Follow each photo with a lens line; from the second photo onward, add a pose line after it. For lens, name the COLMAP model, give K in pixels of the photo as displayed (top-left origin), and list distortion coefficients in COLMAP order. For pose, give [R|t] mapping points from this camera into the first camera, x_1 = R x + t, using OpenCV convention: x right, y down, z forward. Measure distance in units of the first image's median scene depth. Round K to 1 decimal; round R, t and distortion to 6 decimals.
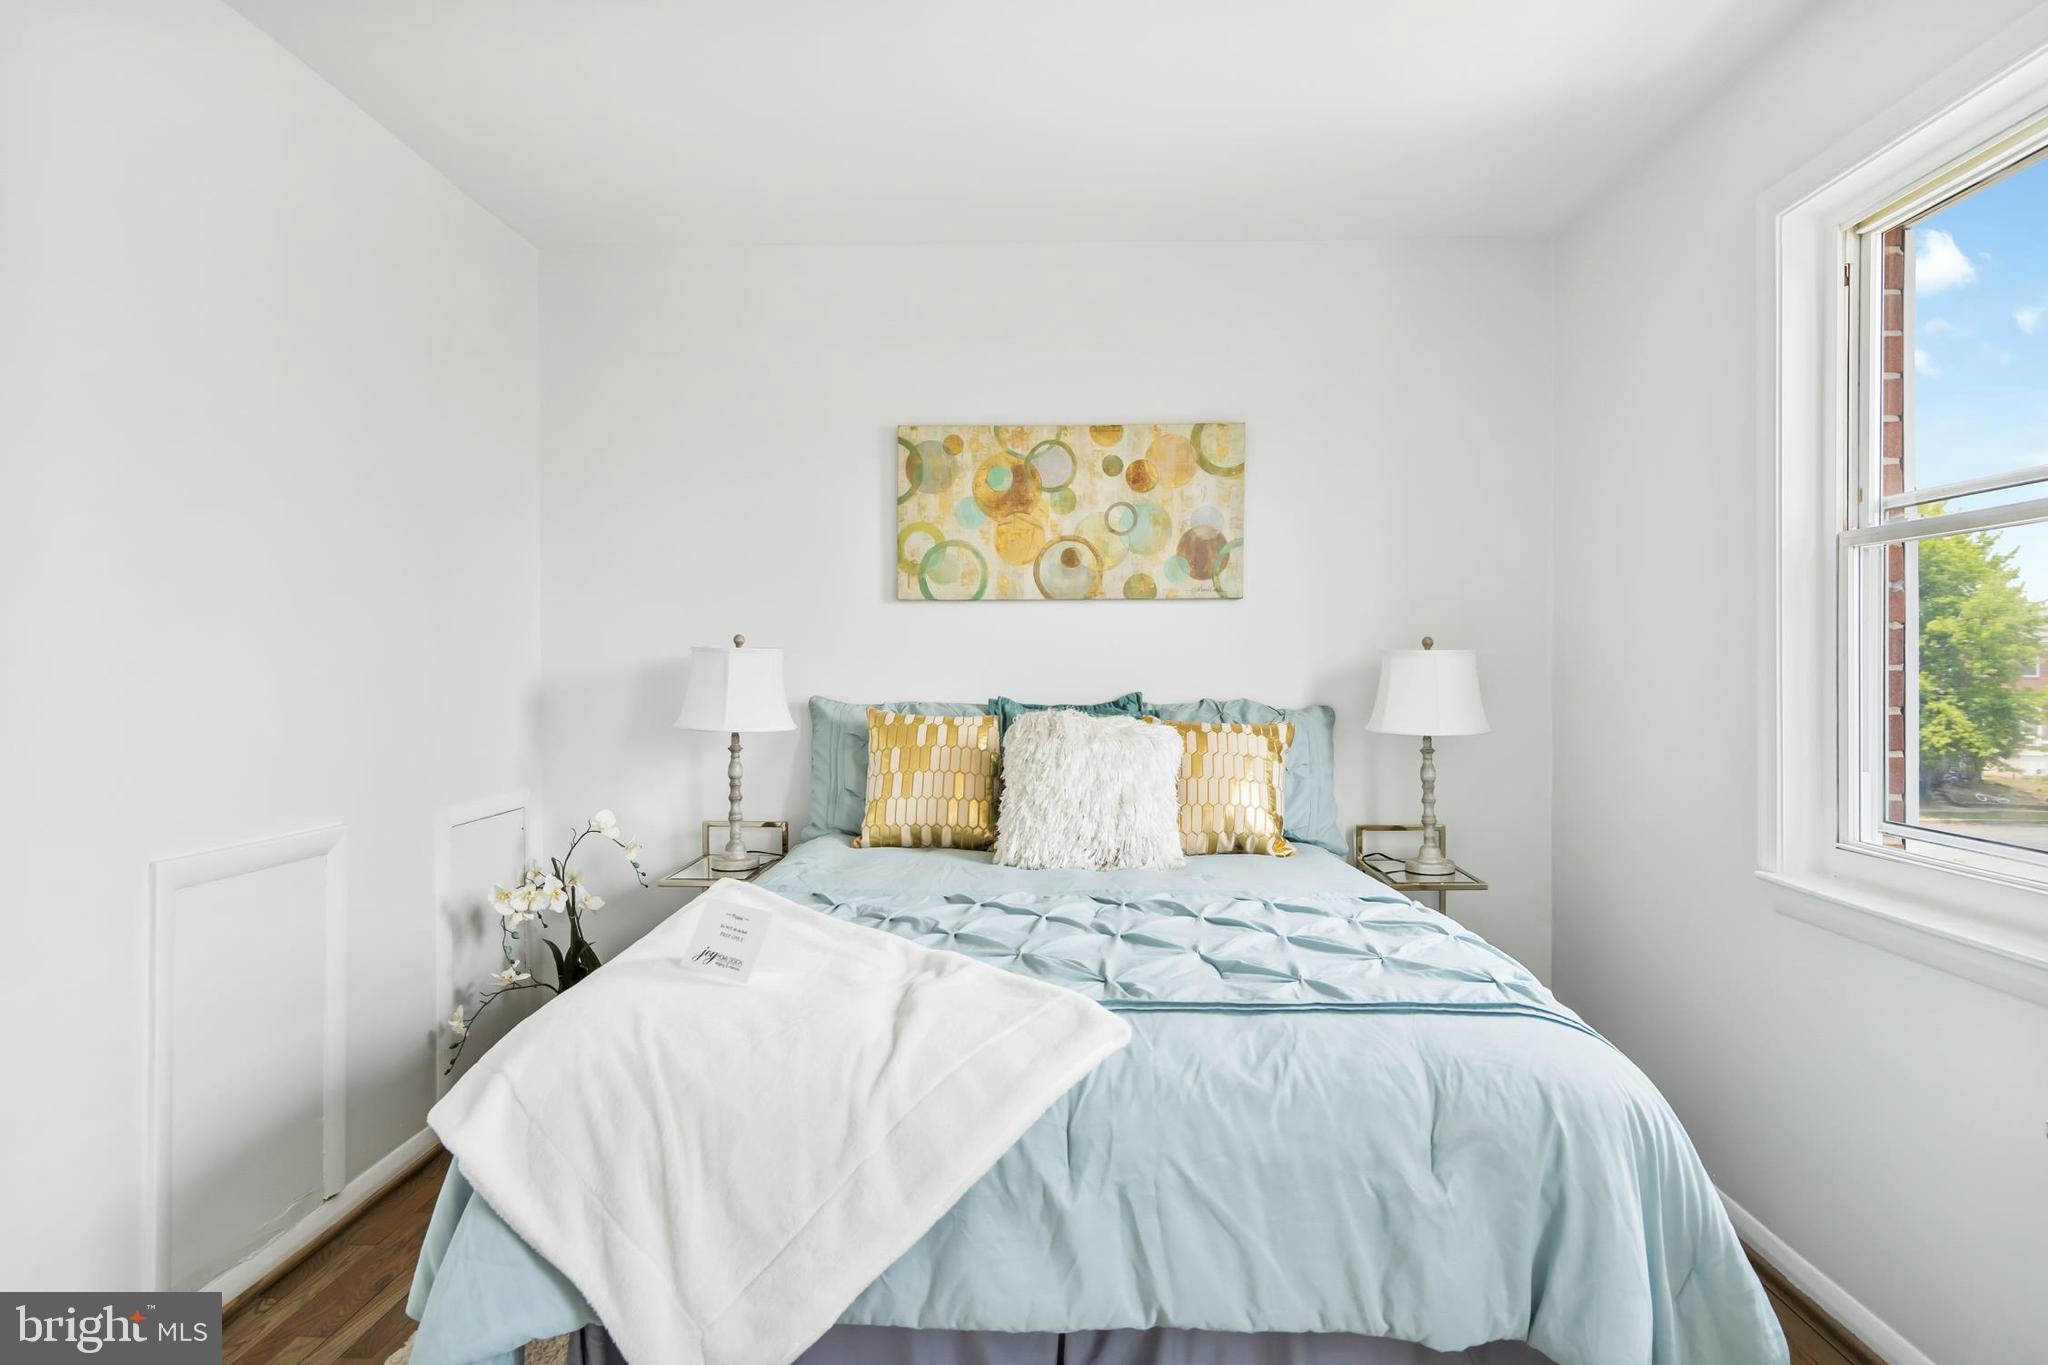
lens RADIAL K [[1220.6, 0, 1021.5], [0, 1220.6, 699.3], [0, 0, 1]] dist [0.009456, 0.001971]
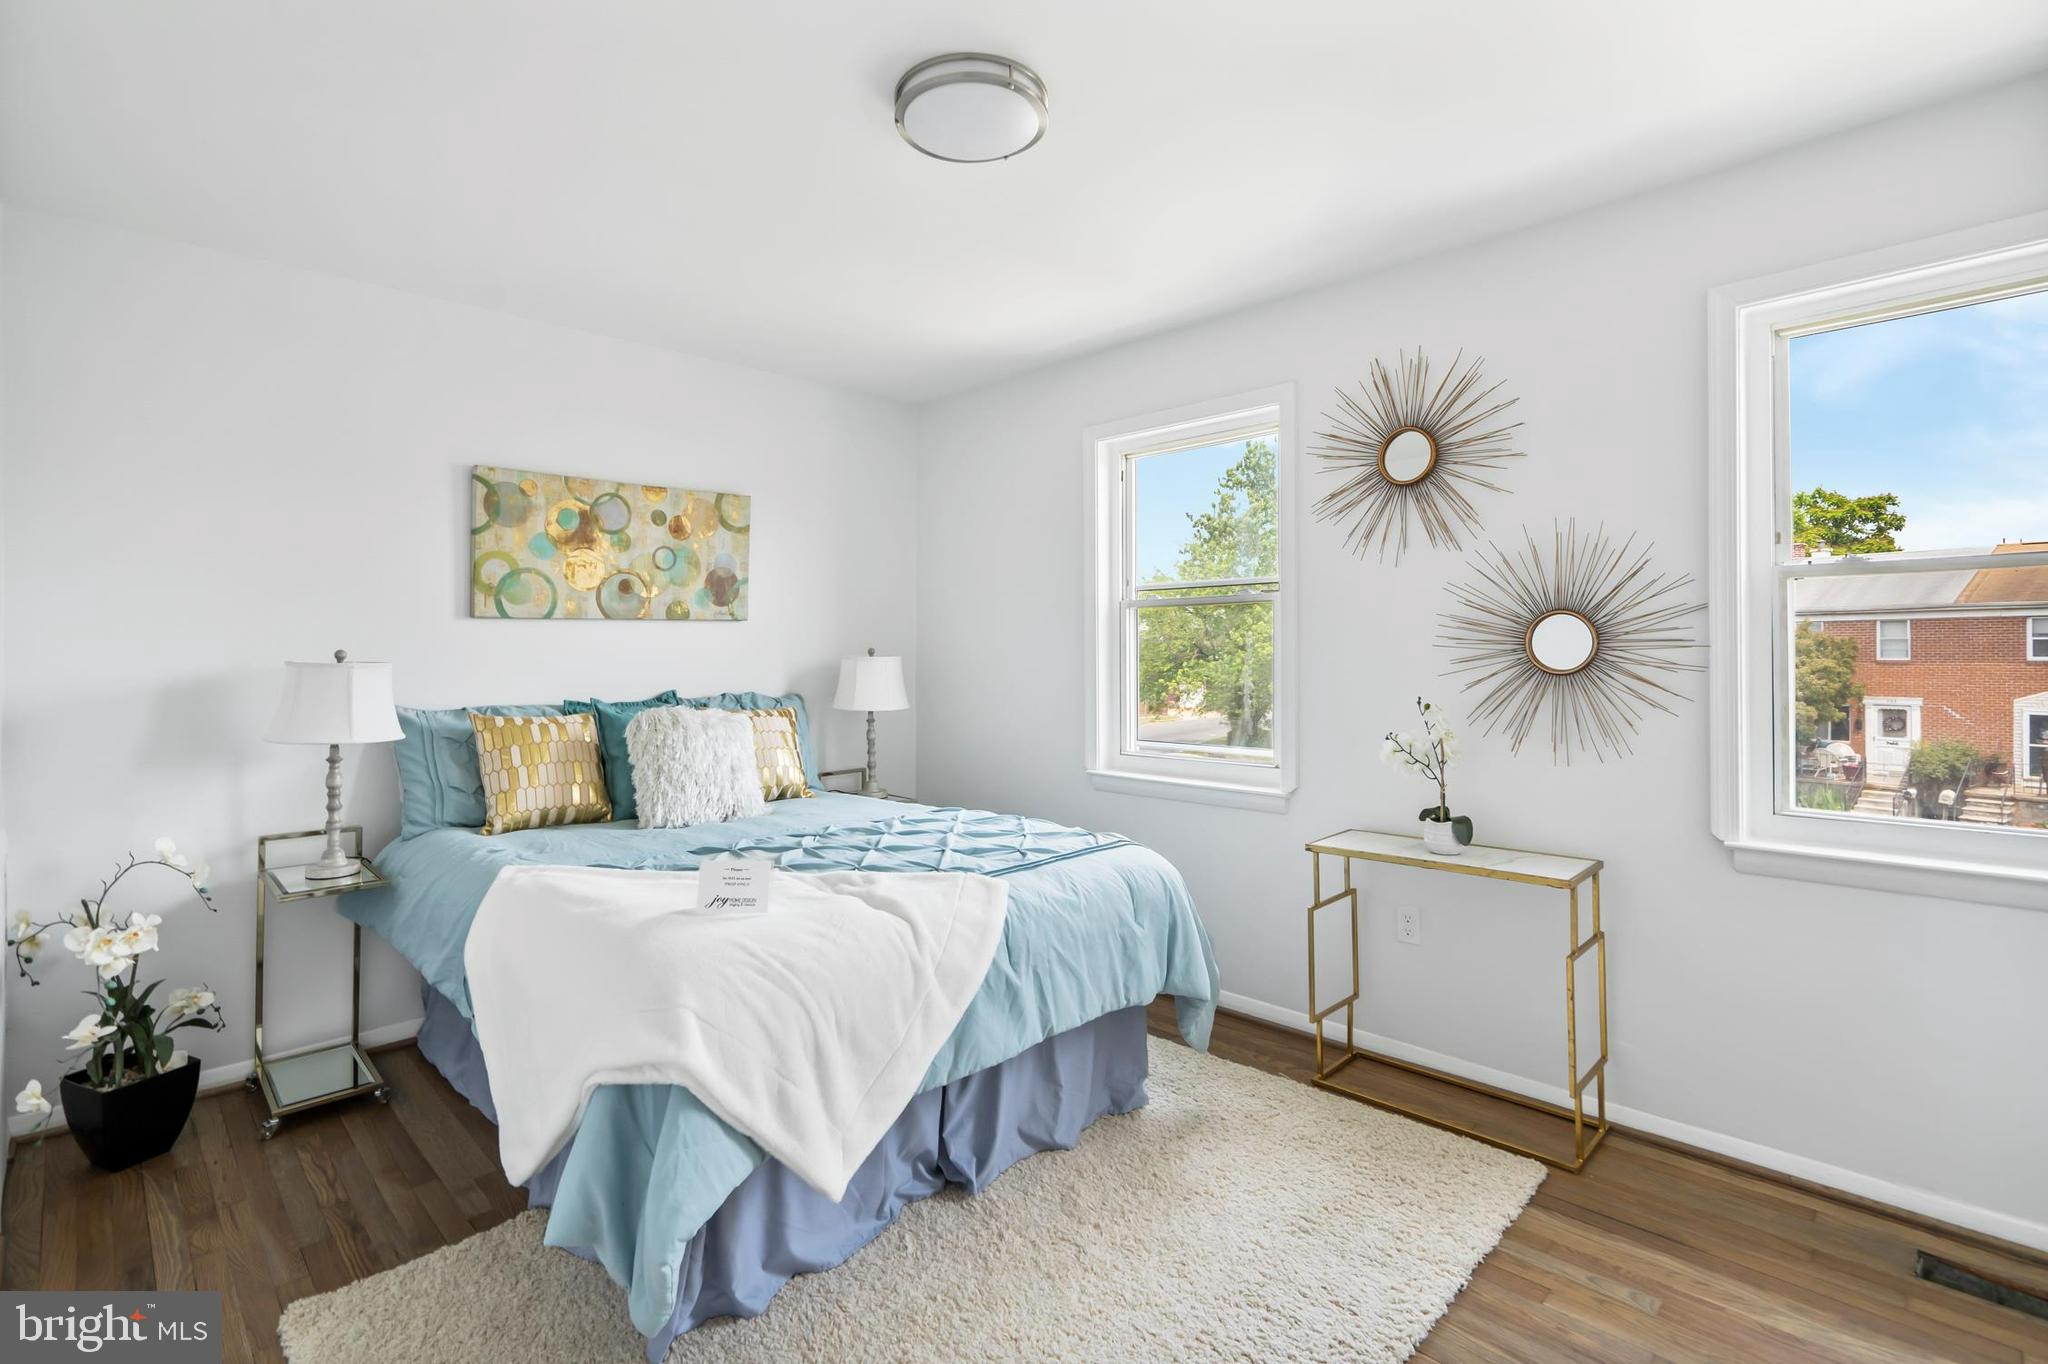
lens RADIAL K [[960.5, 0, 1024.0], [0, 960.5, 682.0], [0, 0, 1]] dist [0.000818, 0.000568]
pose [[0.683725, -0.032286, 0.729026, -0.414309], [0.028689, 0.999438, 0.017355, -0.022111], [-0.729176, 0.009049, 0.684266, 0.011925]]
